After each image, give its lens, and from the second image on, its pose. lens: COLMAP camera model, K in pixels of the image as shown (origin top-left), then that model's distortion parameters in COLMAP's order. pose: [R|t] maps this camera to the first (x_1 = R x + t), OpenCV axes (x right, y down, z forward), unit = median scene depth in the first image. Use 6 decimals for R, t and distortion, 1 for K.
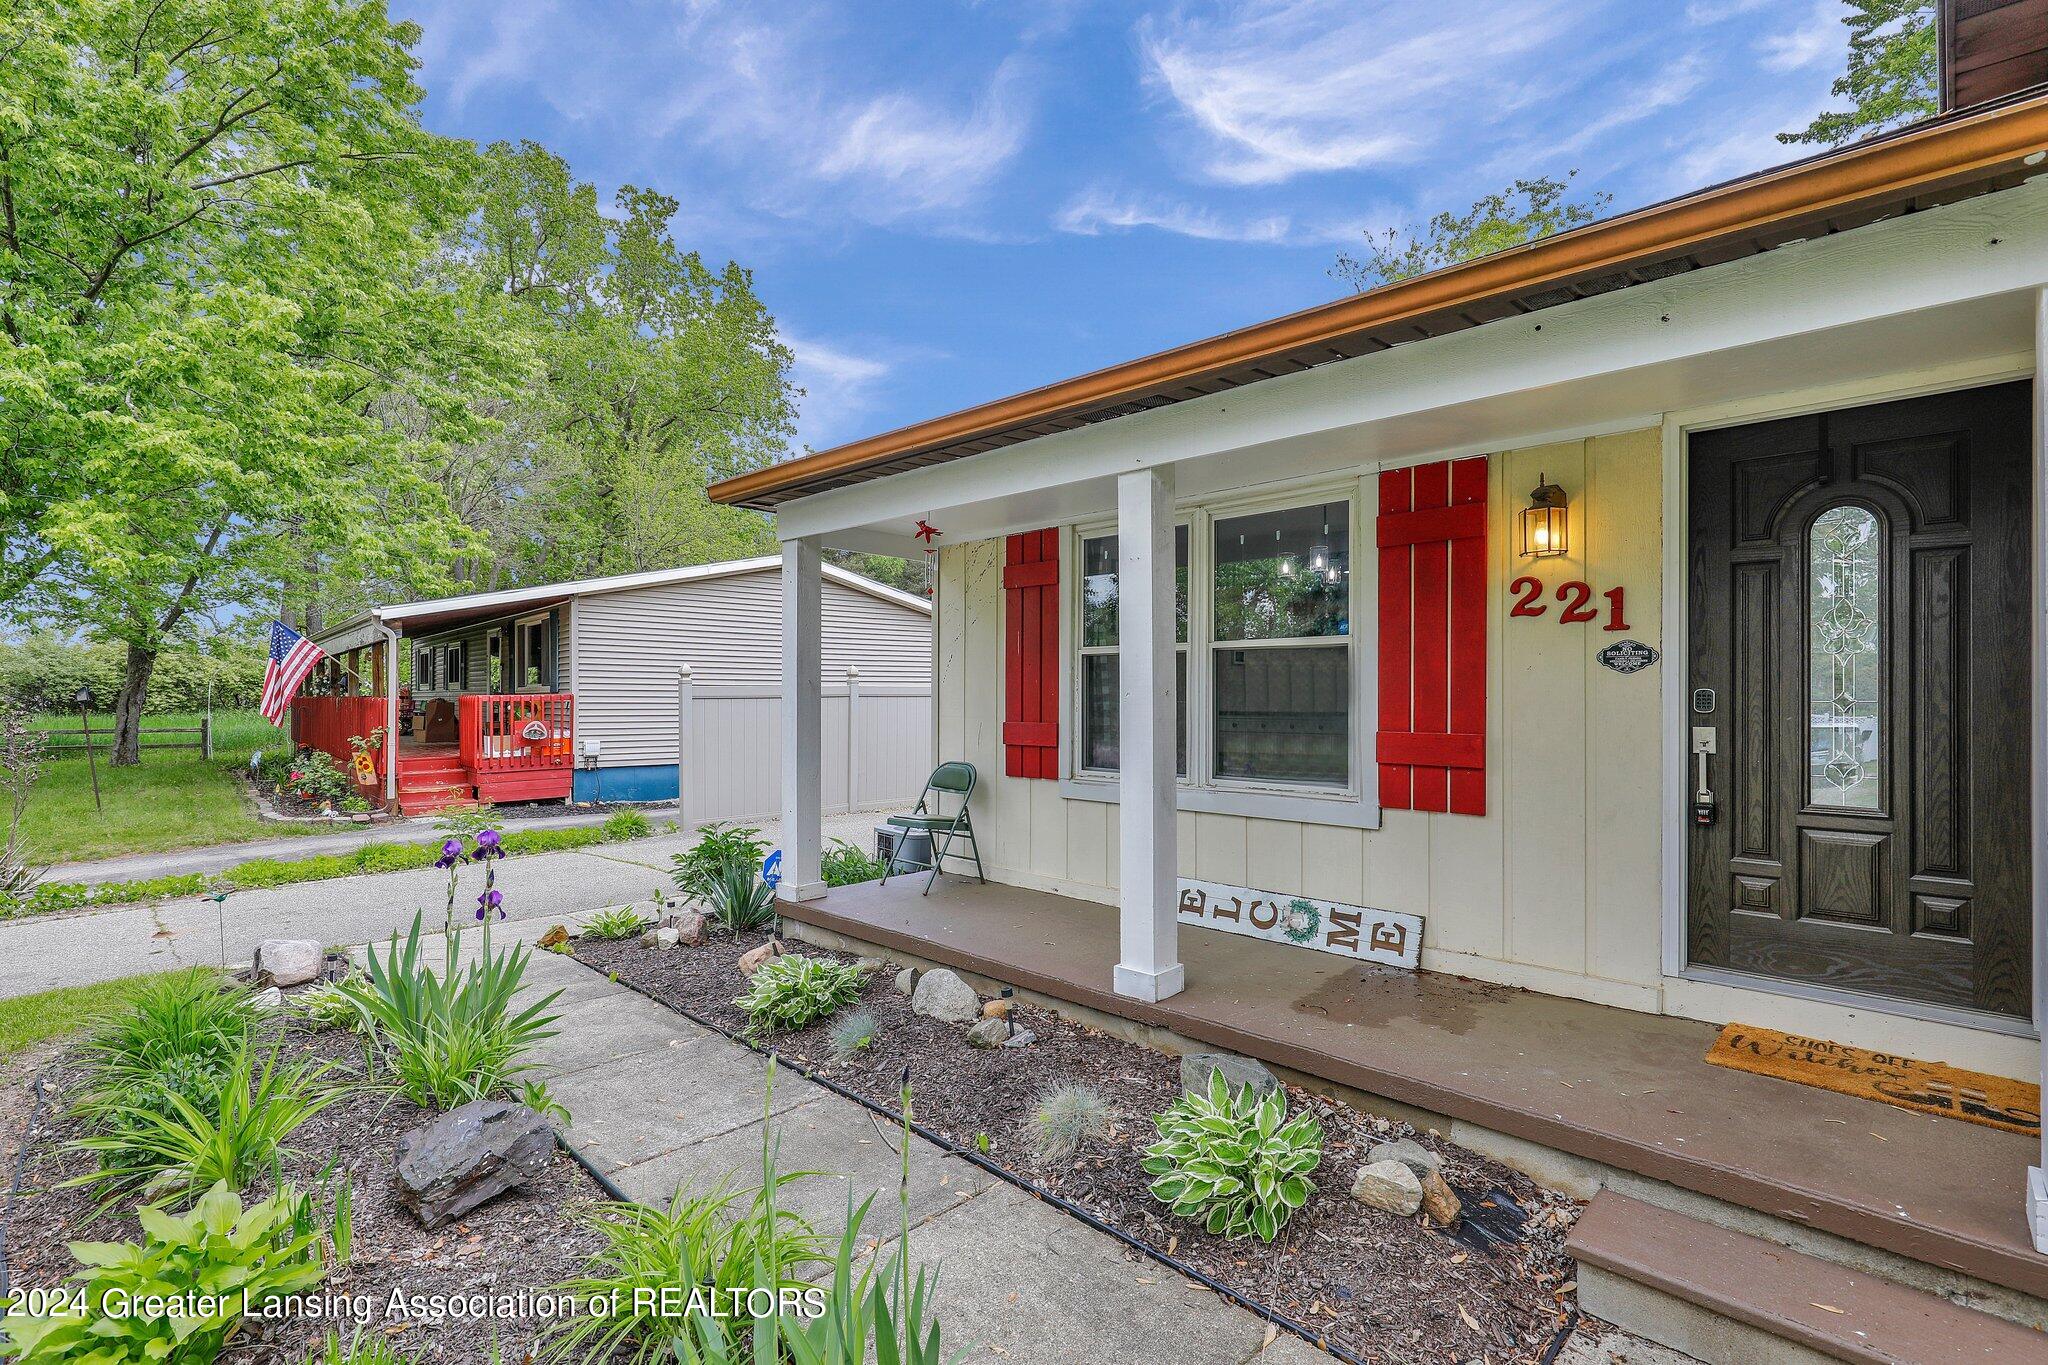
lens RADIAL K [[945.5, 0, 1016.4], [0, 945.5, 685.6], [0, 0, 1]] dist [0.001583, -0.000212]
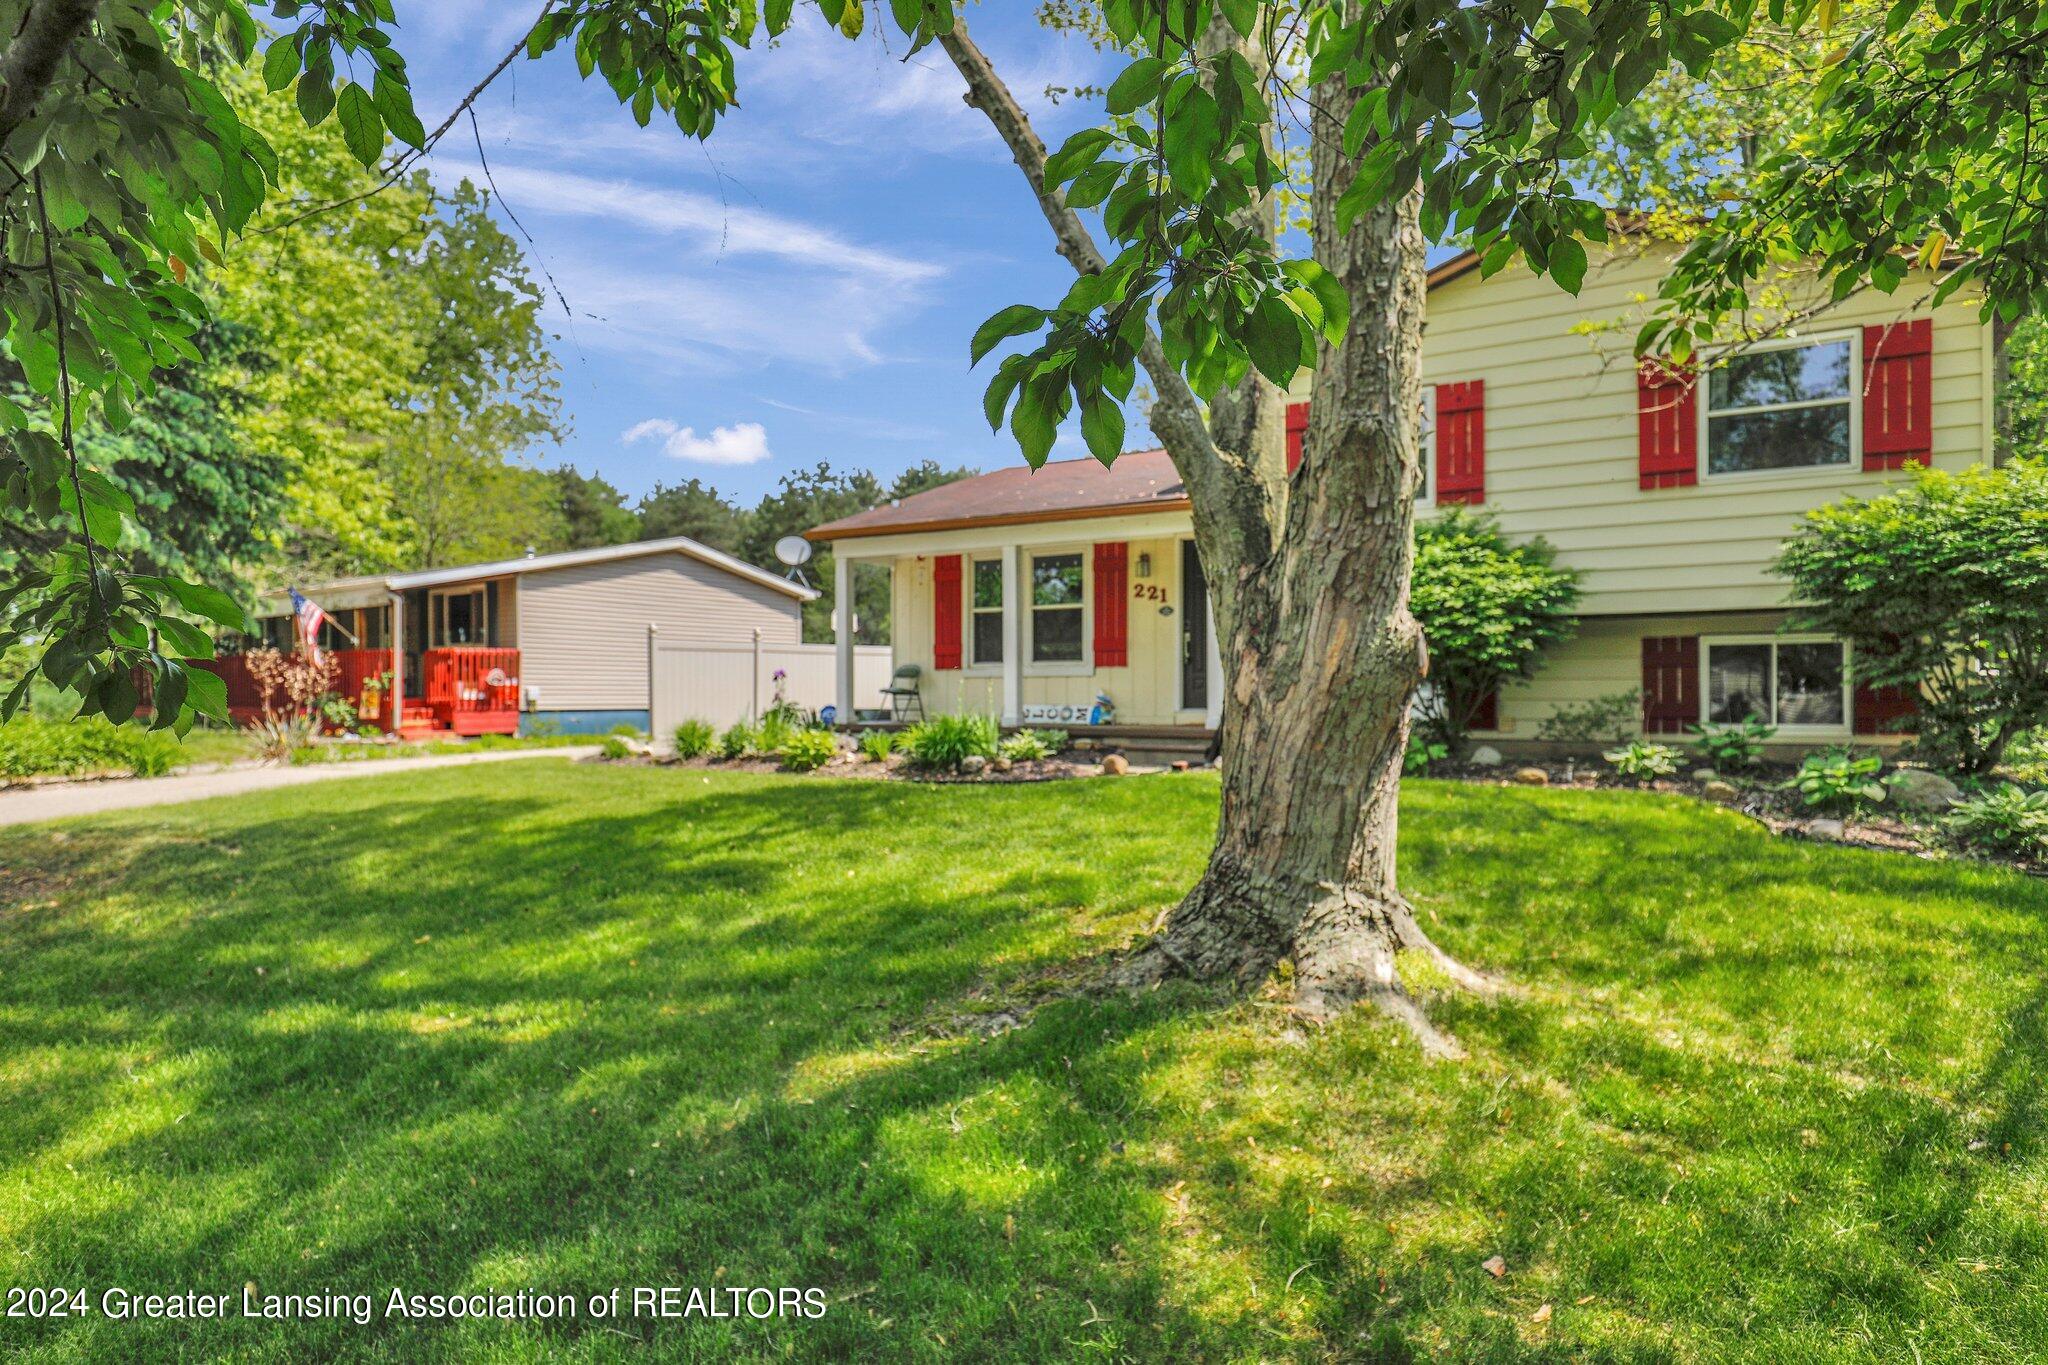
lens RADIAL K [[1113.7, 0, 1035.1], [0, 1113.7, 675.4], [0, 0, 1]] dist [-0.002571, 0.000419]
pose [[0.972266, -0.002074, 0.233870, -0.500239], [0.002025, 0.999998, 0.000449, 0.143777], [-0.233871, 0.000037, 0.972268, -1.963742]]
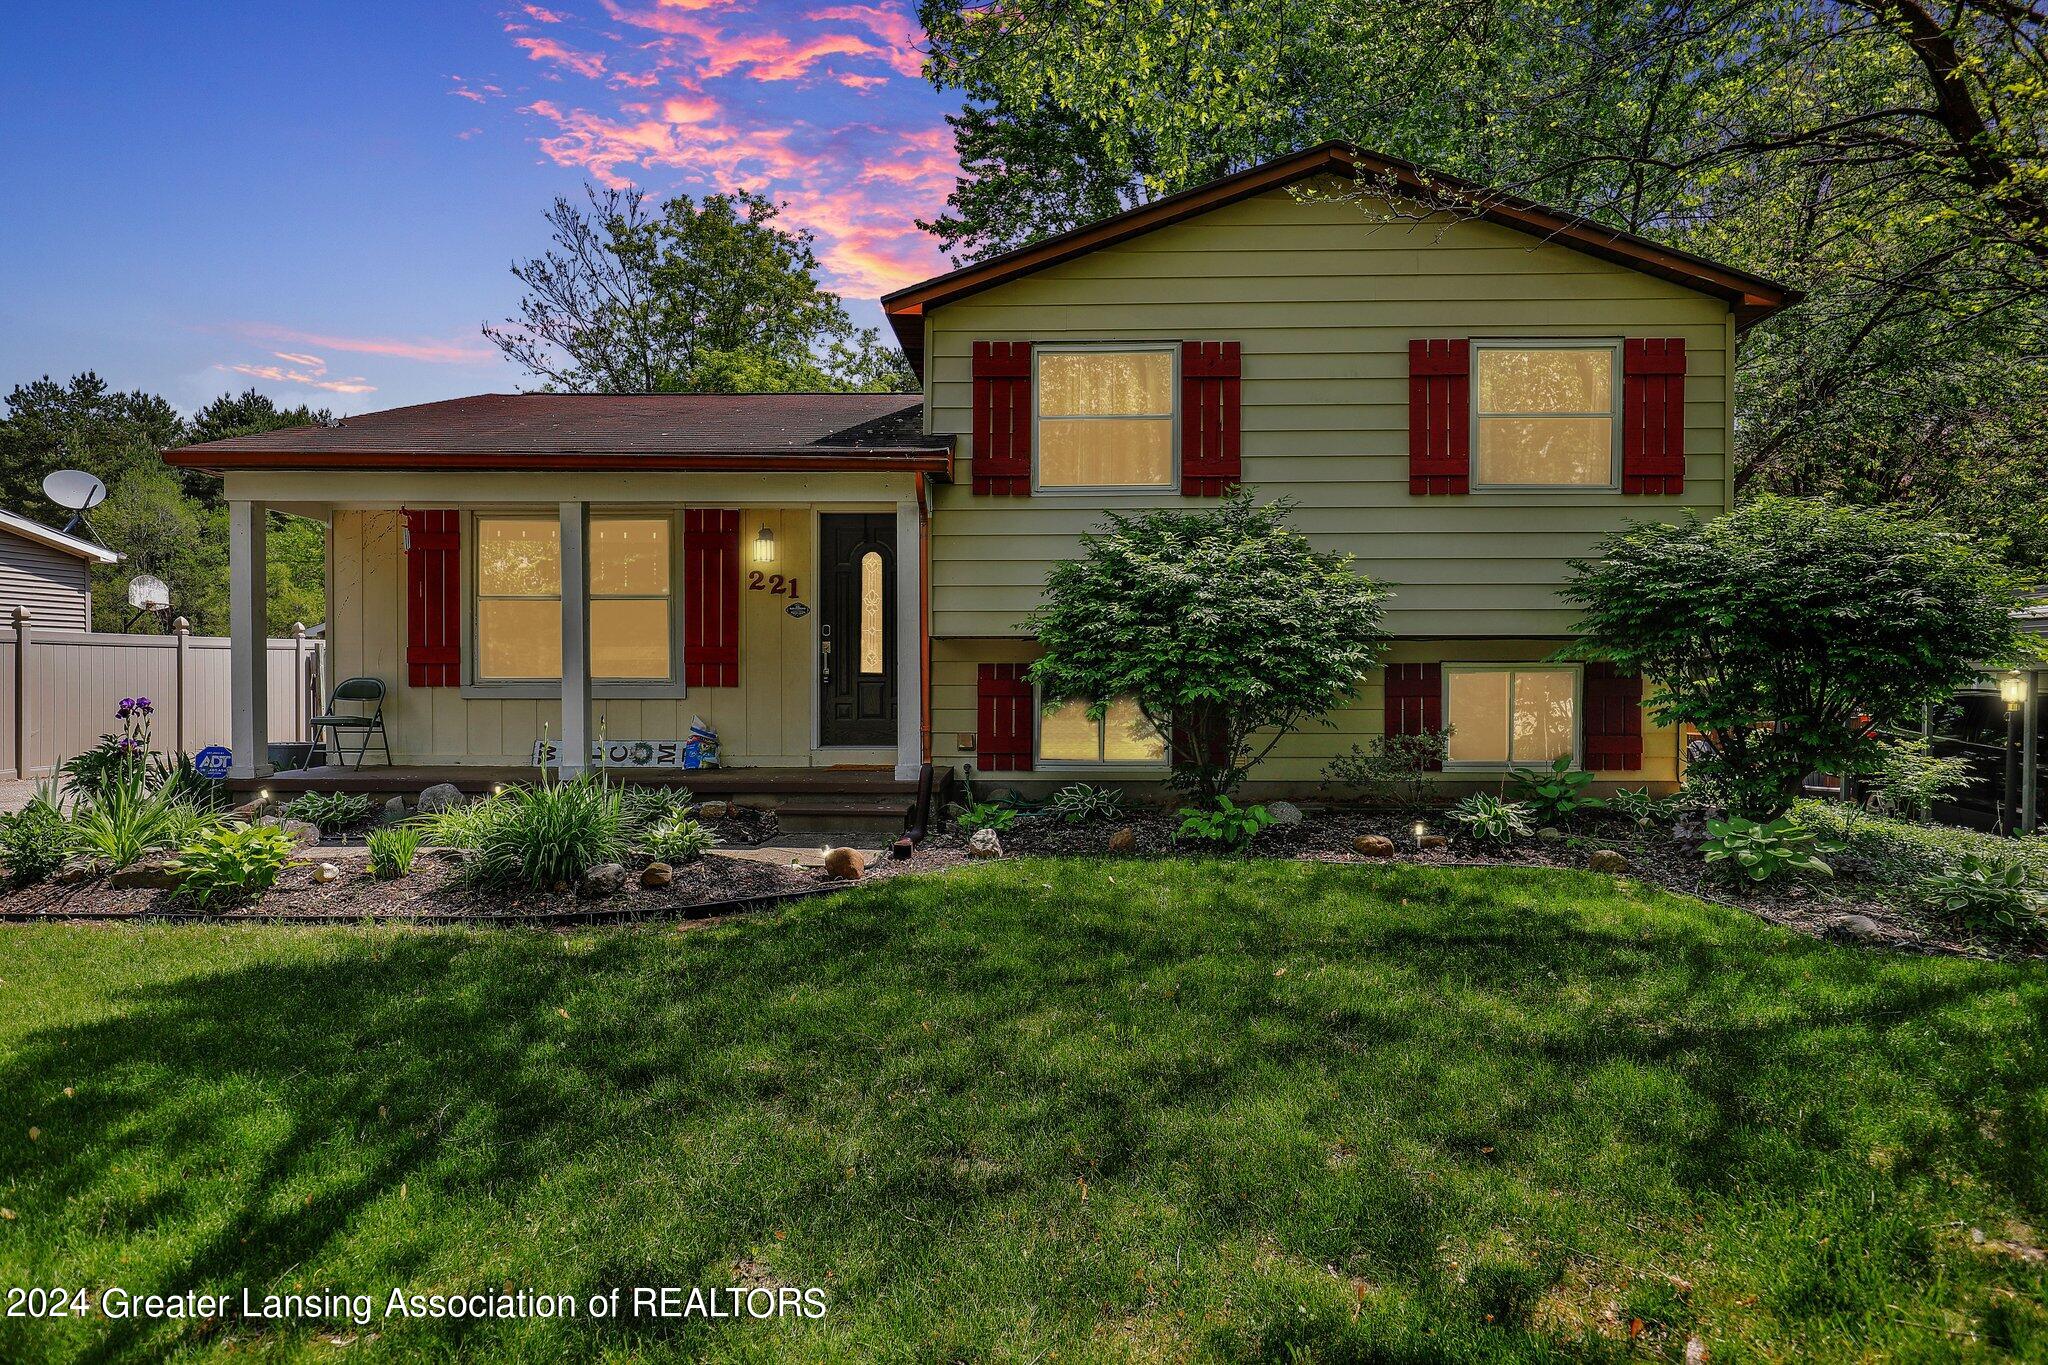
lens RADIAL K [[1113.7, 0, 1017.6], [0, 1113.7, 690.6], [0, 0, 1]] dist [-0.002571, 0.000419]
pose [[0.732582, -0.010742, 0.680594, -0.617518], [-0.007438, 0.999689, 0.023785, 0.075046], [-0.680638, -0.022487, 0.732274, -1.035422]]
